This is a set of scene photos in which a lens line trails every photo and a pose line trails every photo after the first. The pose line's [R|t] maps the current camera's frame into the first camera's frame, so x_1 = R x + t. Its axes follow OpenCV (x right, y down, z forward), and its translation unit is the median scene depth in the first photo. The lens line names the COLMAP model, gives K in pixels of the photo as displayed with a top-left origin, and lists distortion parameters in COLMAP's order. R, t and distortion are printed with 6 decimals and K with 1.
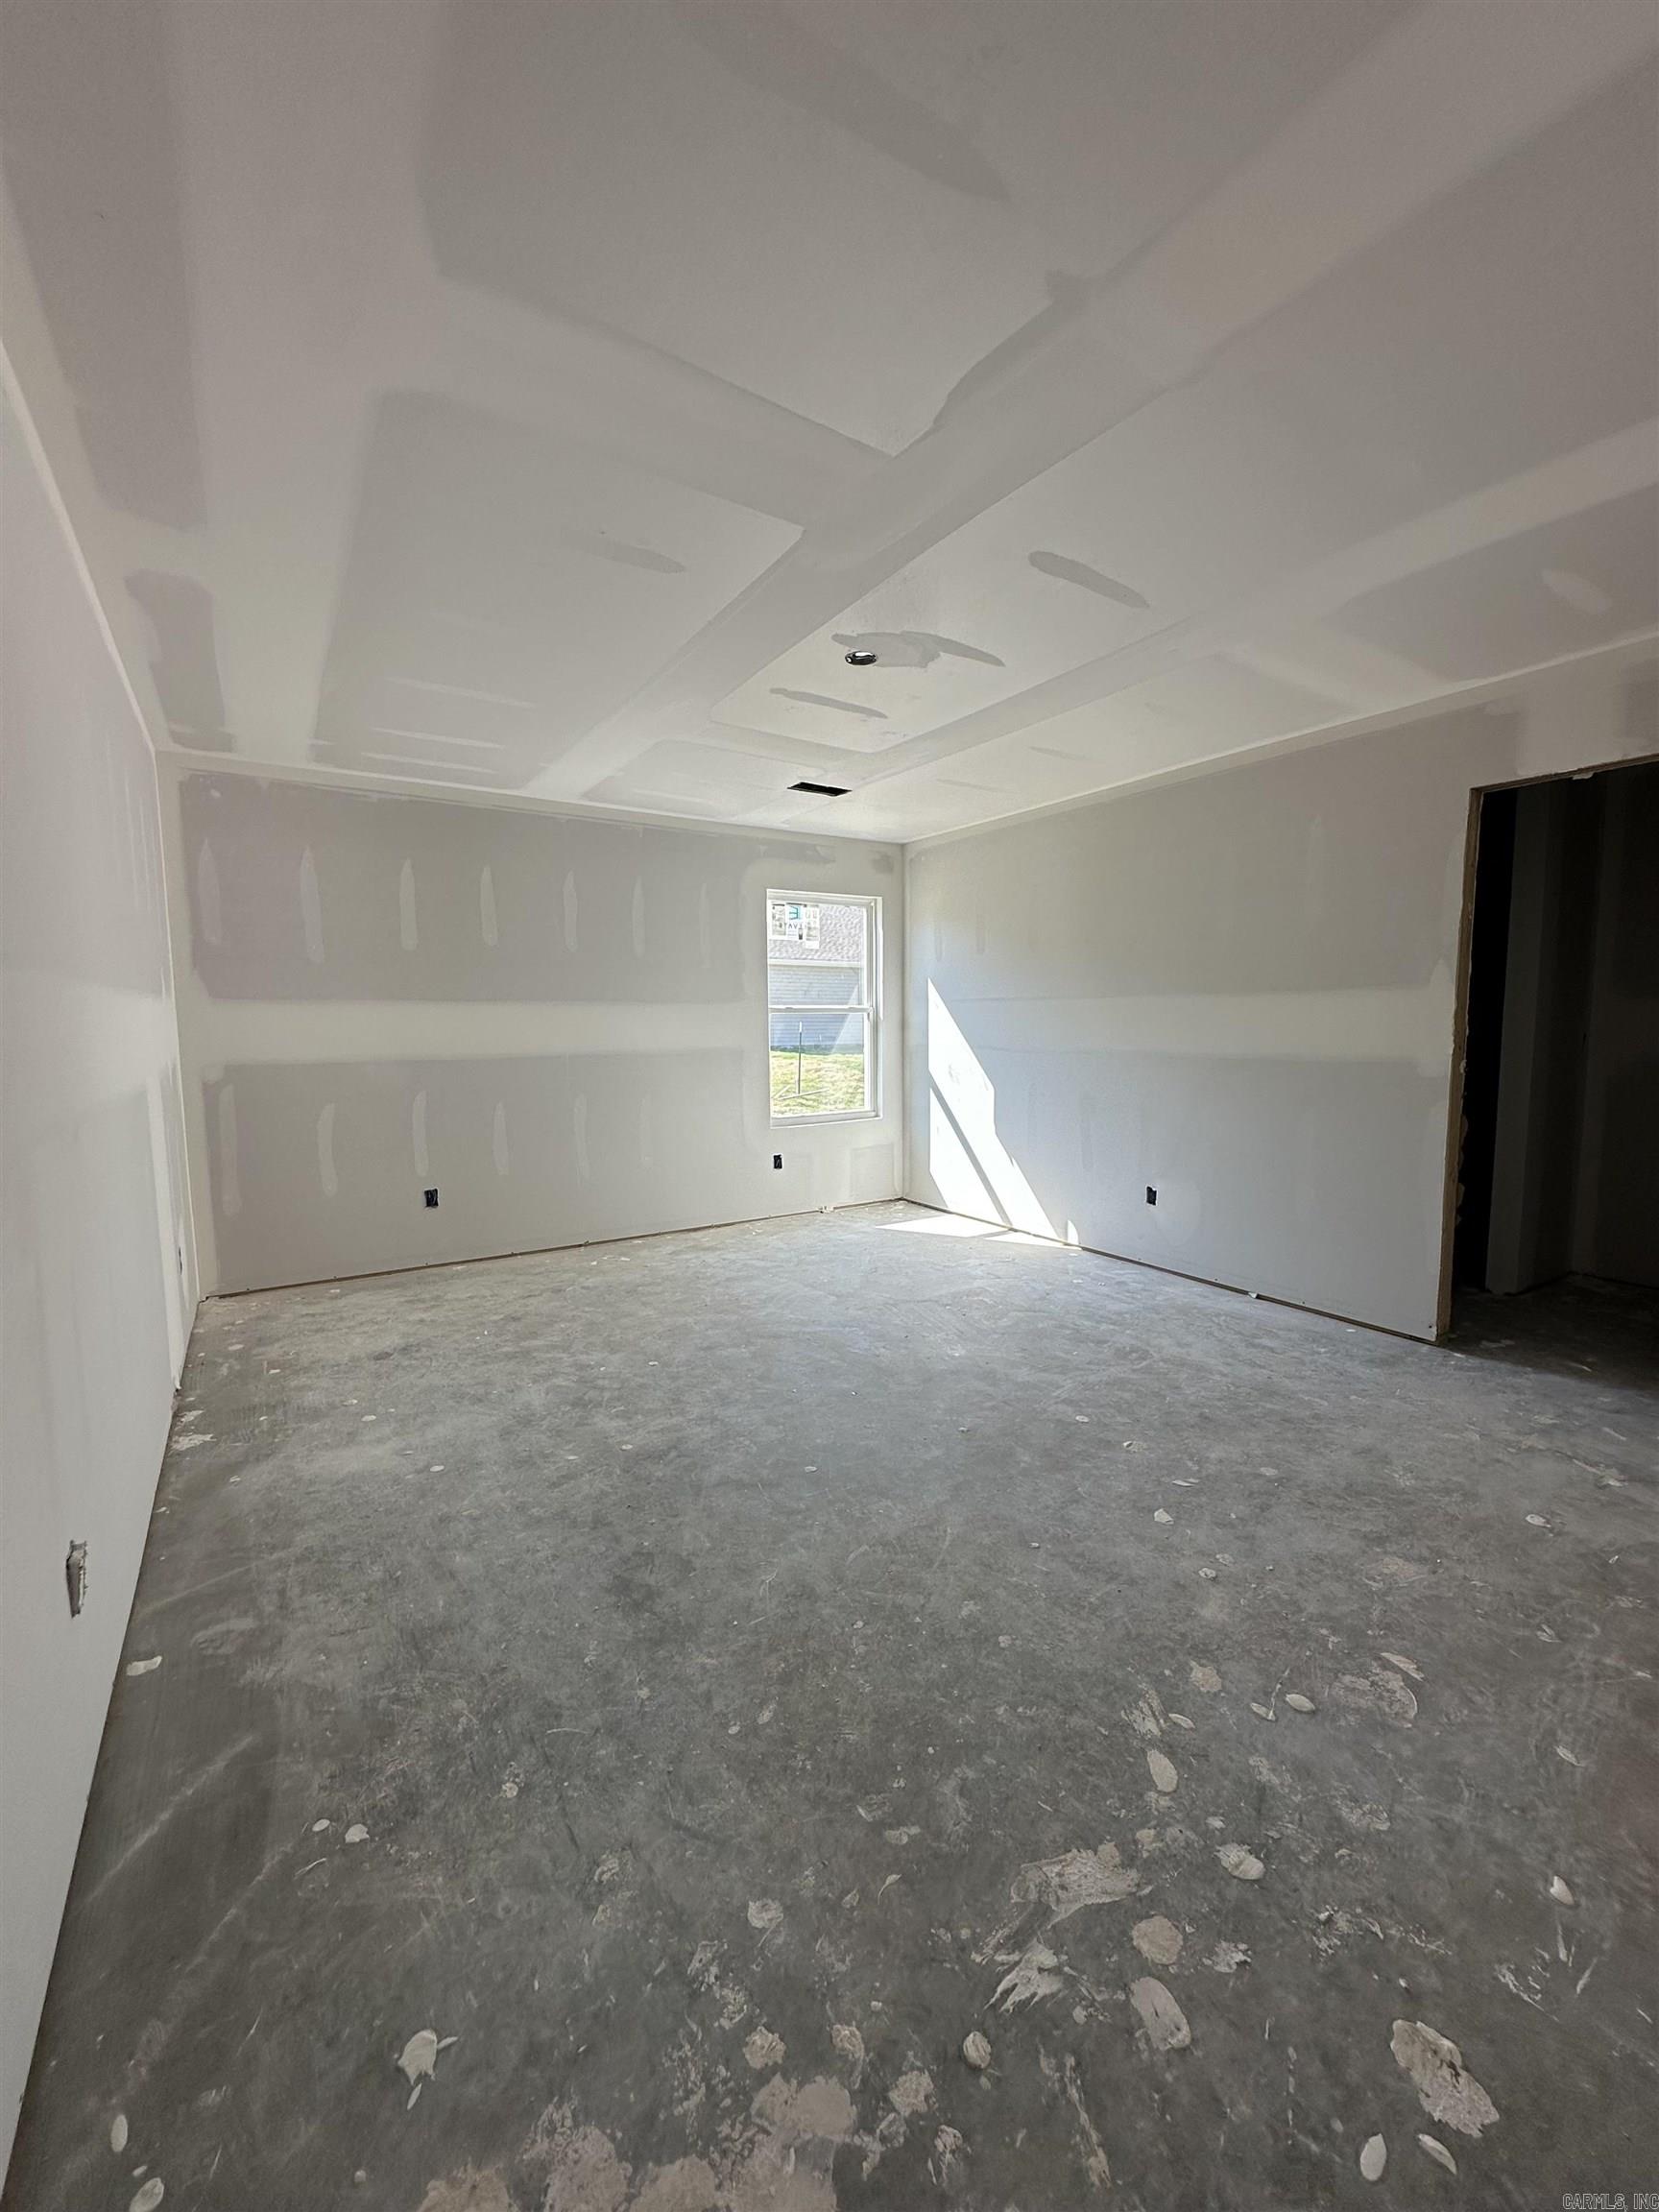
lens RADIAL K [[882.3, 0, 827.5], [0, 882.3, 1105.3], [0, 0, 1]] dist [-0.005401, 0.000382]
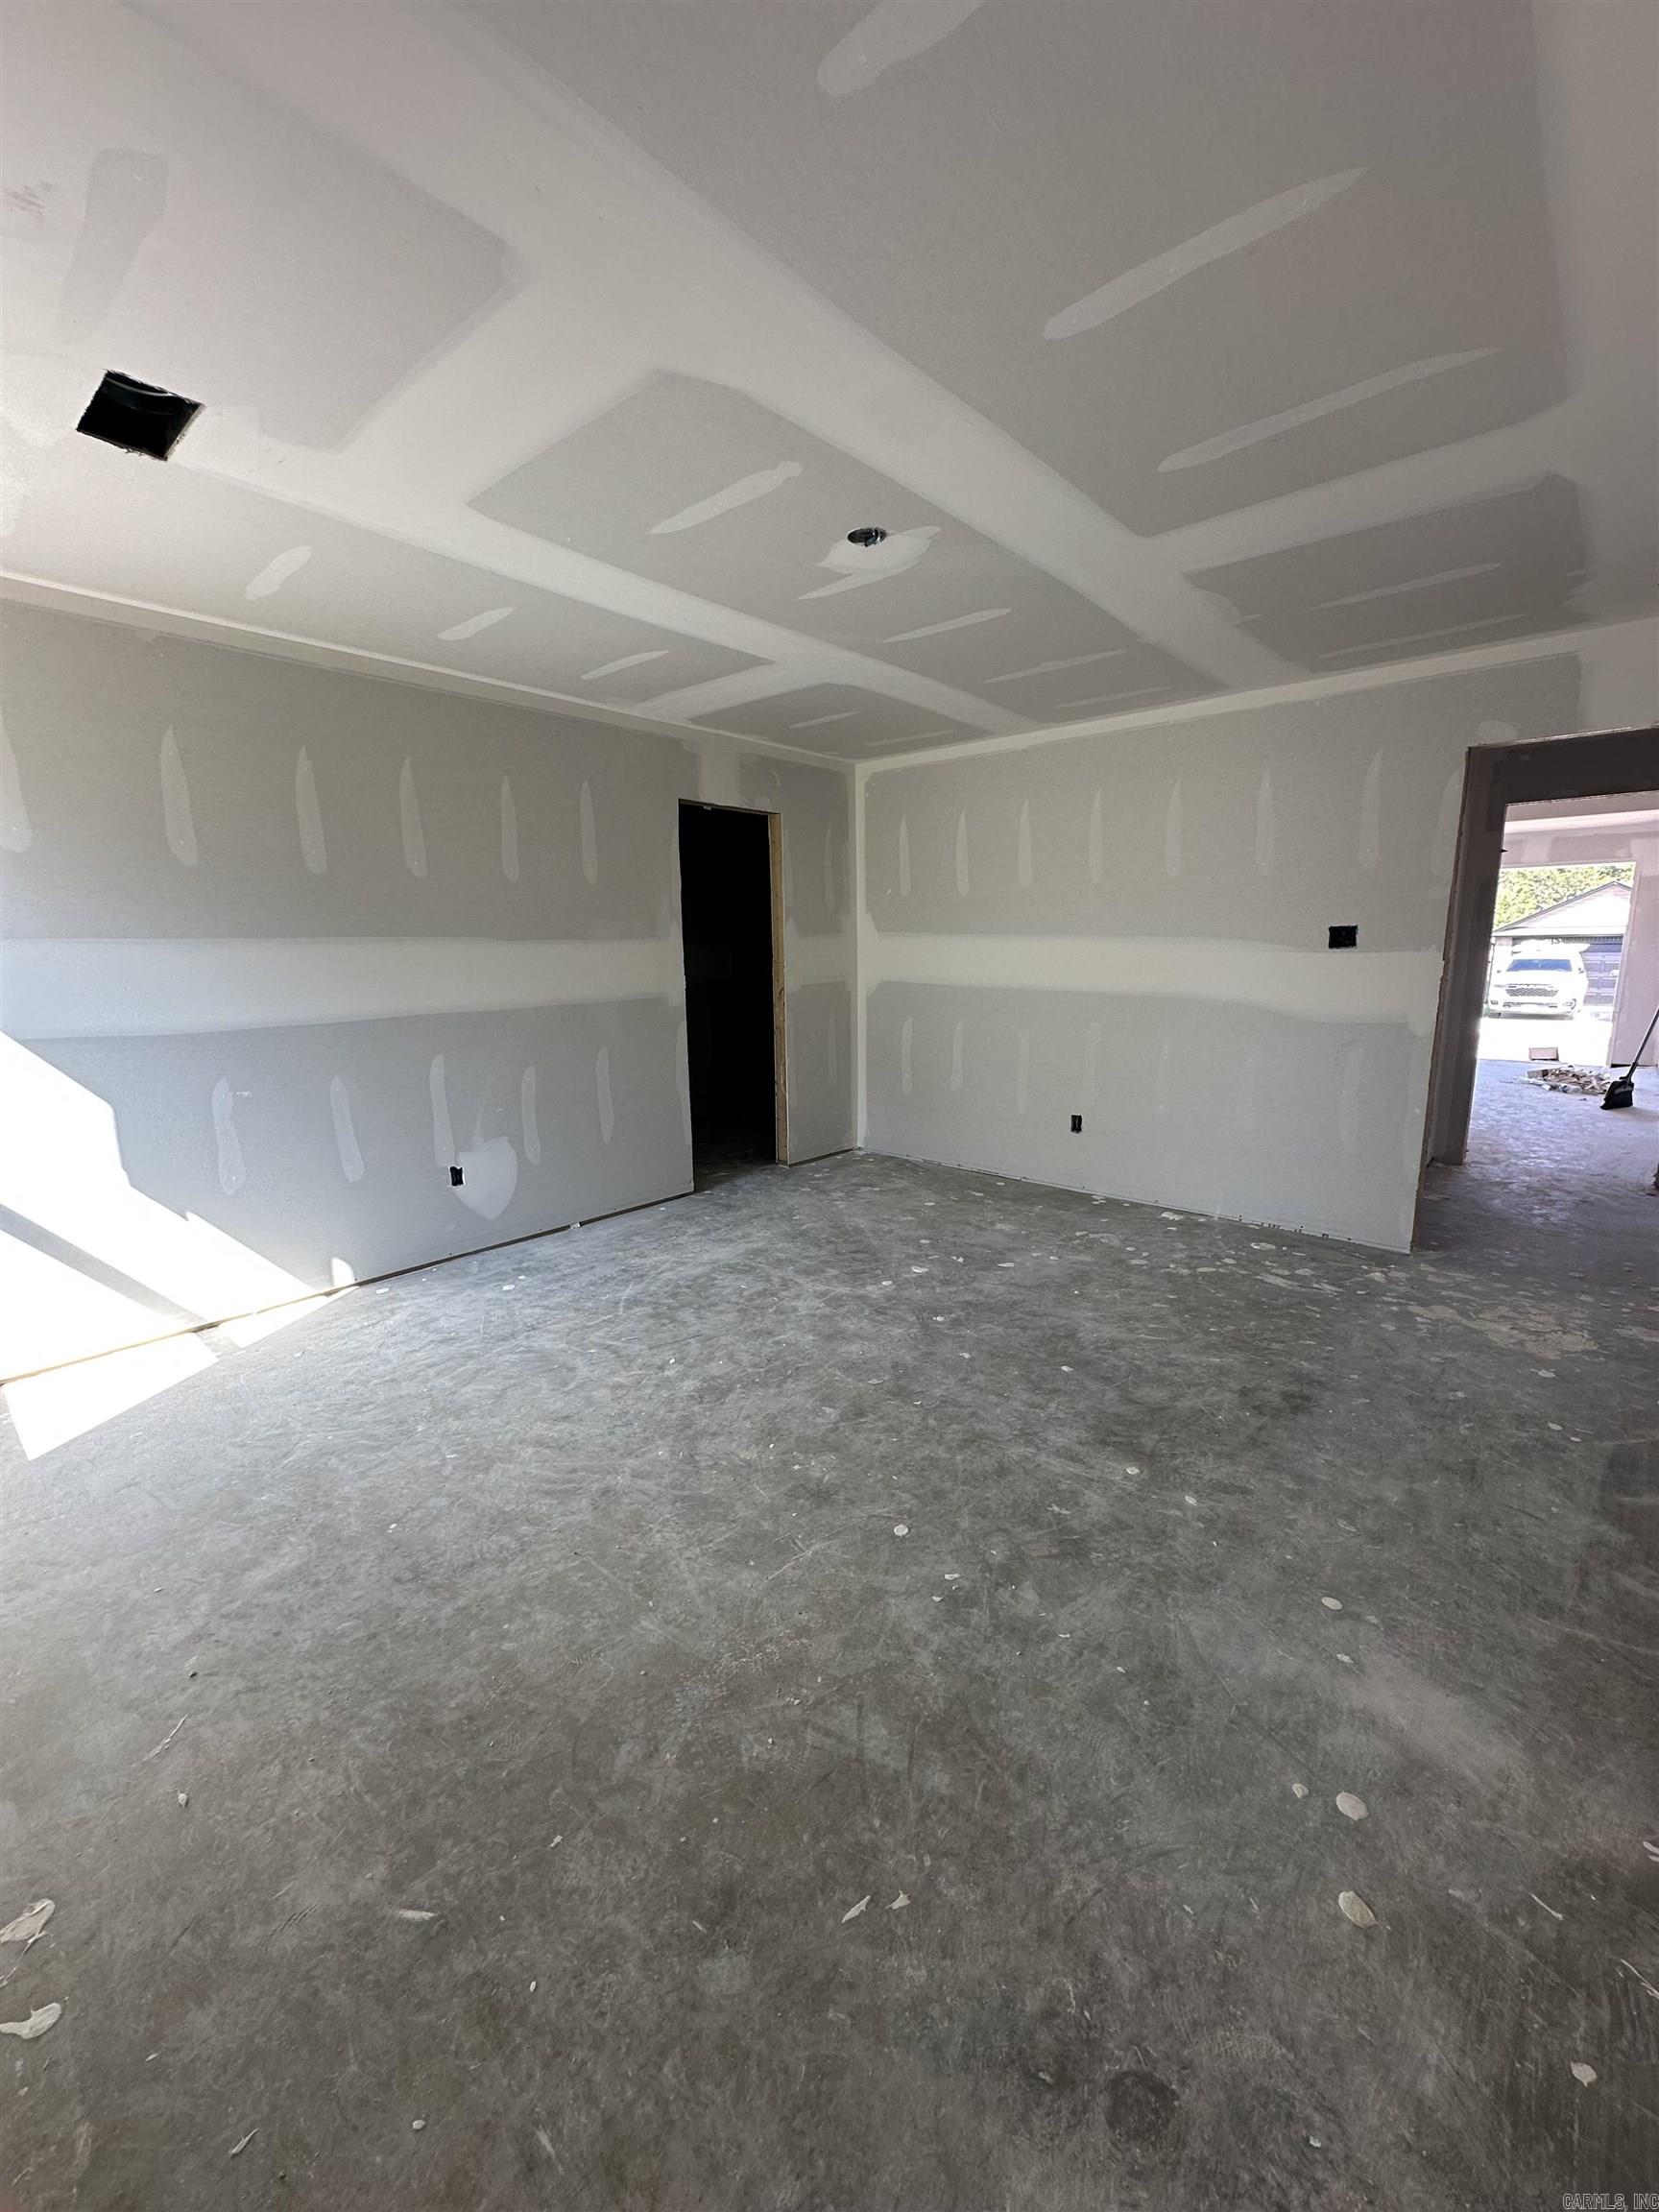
lens RADIAL K [[882.3, 0, 827.5], [0, 882.3, 1105.3], [0, 0, 1]] dist [-0.005401, 0.000382]
pose [[-0.265773, -0.163216, 0.950119, -0.899787], [0.105696, 0.974689, 0.197003, -0.160900], [-0.958224, 0.152782, -0.241794, 1.426315]]
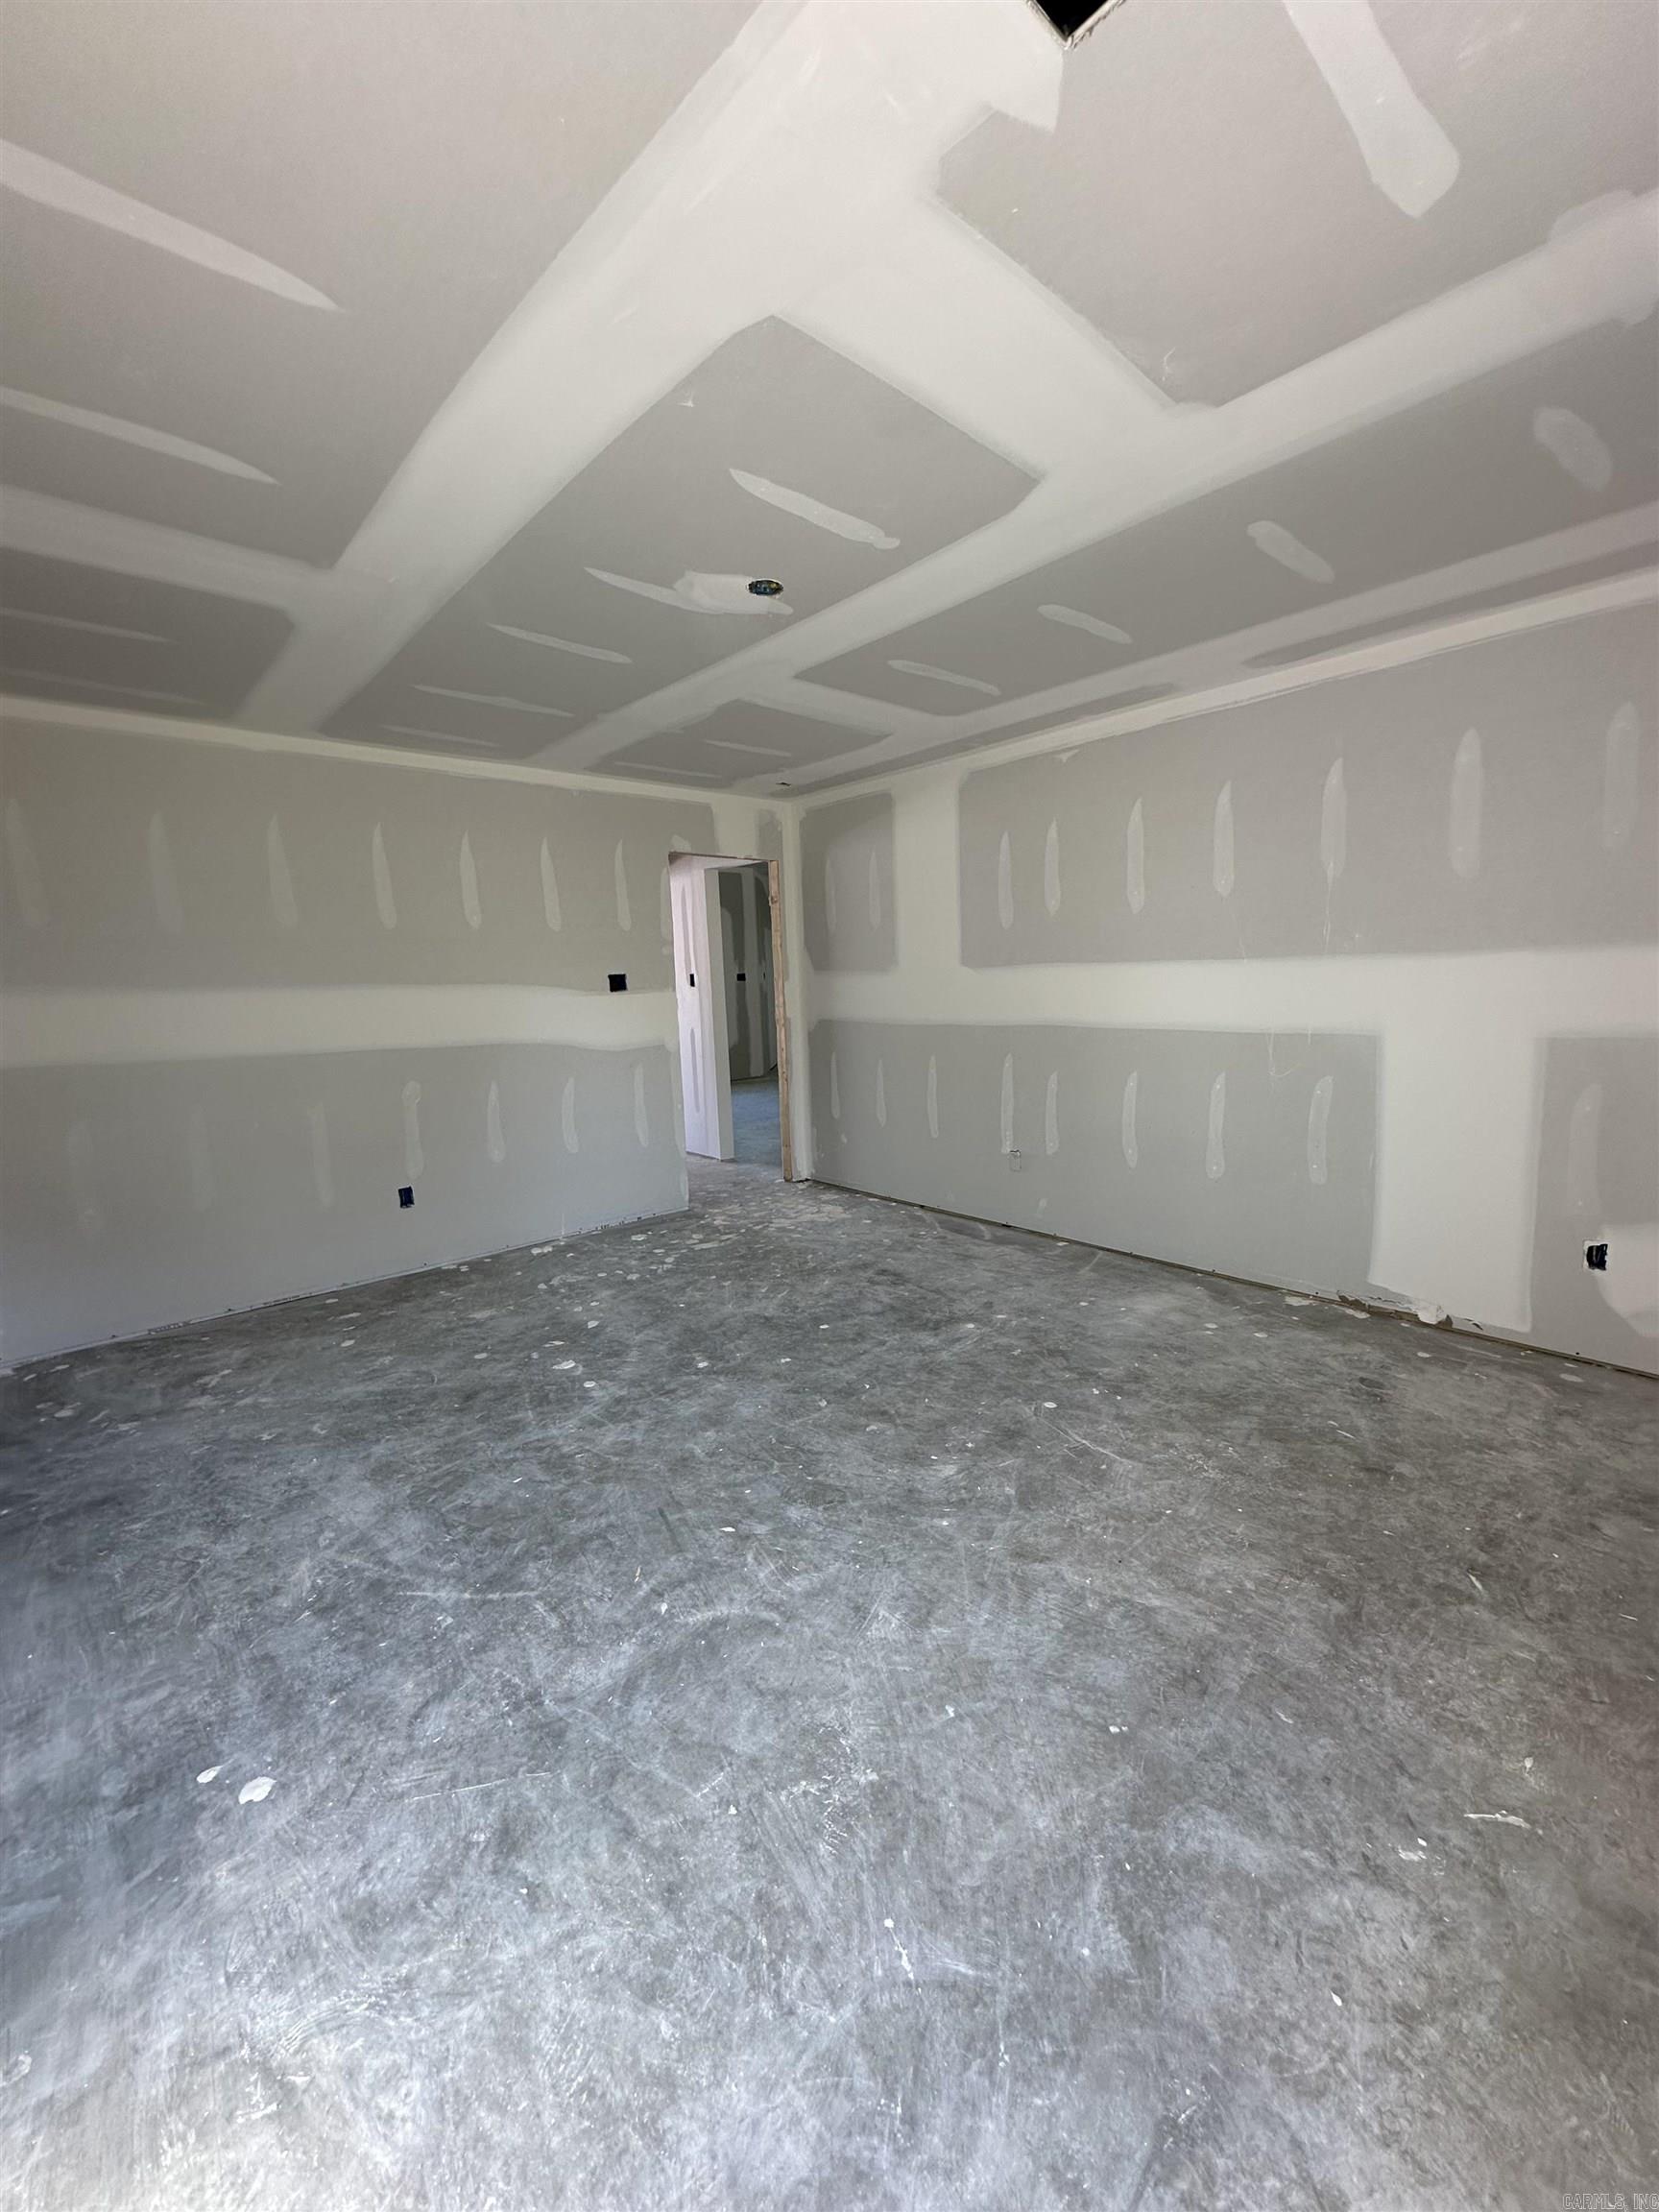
lens RADIAL K [[882.3, 0, 827.5], [0, 882.3, 1105.3], [0, 0, 1]] dist [-0.005401, 0.000382]
pose [[-0.987507, 0.060750, -0.145392, 0.145493], [0.024201, 0.970219, 0.241017, -0.239514], [0.155704, 0.234487, -0.959569, 2.110255]]
